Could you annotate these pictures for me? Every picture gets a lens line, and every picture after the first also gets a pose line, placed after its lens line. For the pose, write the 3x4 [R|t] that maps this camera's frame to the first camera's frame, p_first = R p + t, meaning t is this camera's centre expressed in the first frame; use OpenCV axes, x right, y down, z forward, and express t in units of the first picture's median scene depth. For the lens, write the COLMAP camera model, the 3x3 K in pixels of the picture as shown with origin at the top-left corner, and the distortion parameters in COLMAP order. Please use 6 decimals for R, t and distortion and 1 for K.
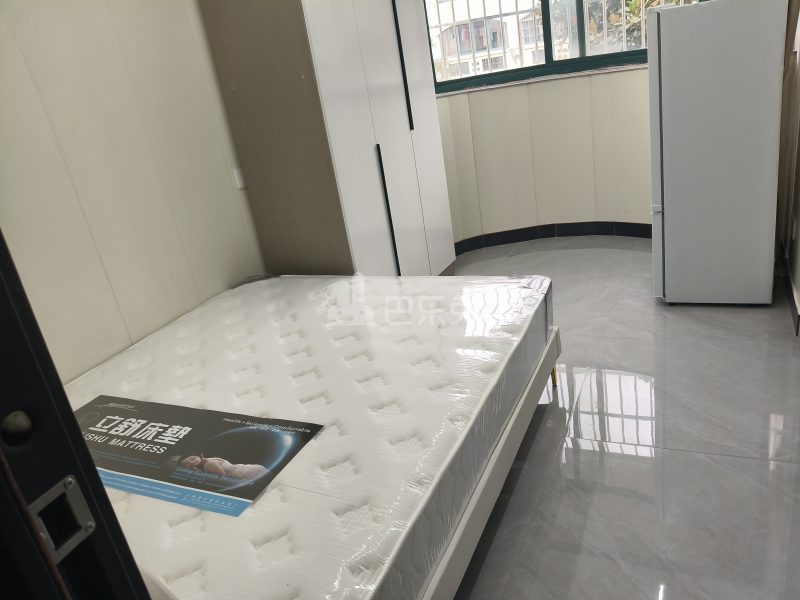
lens RADIAL K [[606.3, 0, 400.0], [0, 606.3, 300.0], [0, 0, 1]] dist [0.032917, -0.101983]
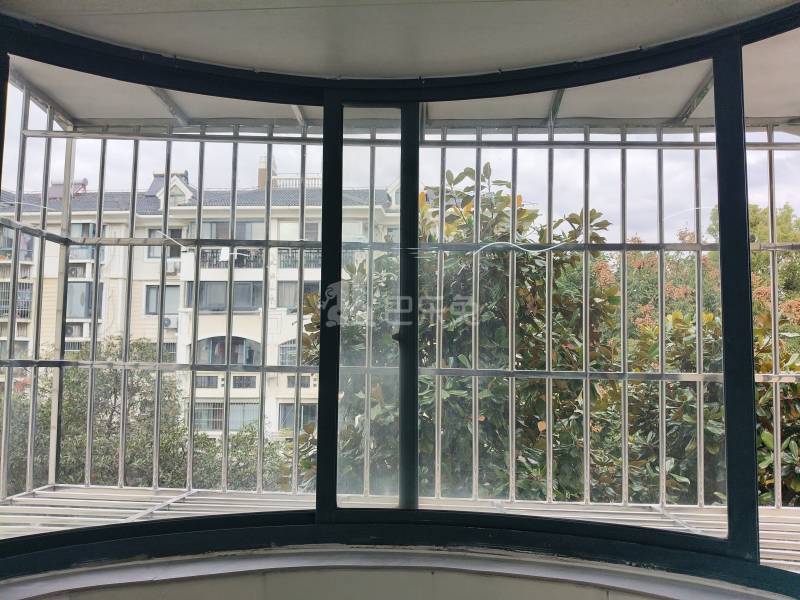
lens RADIAL K [[606.3, 0, 400.0], [0, 606.3, 300.0], [0, 0, 1]] dist [0.032917, -0.101983]
pose [[0.914454, 0.207957, 0.347171, 0.165453], [-0.014714, 0.874387, -0.485005, -0.426196], [-0.404423, 0.438407, 0.802647, 0.804715]]
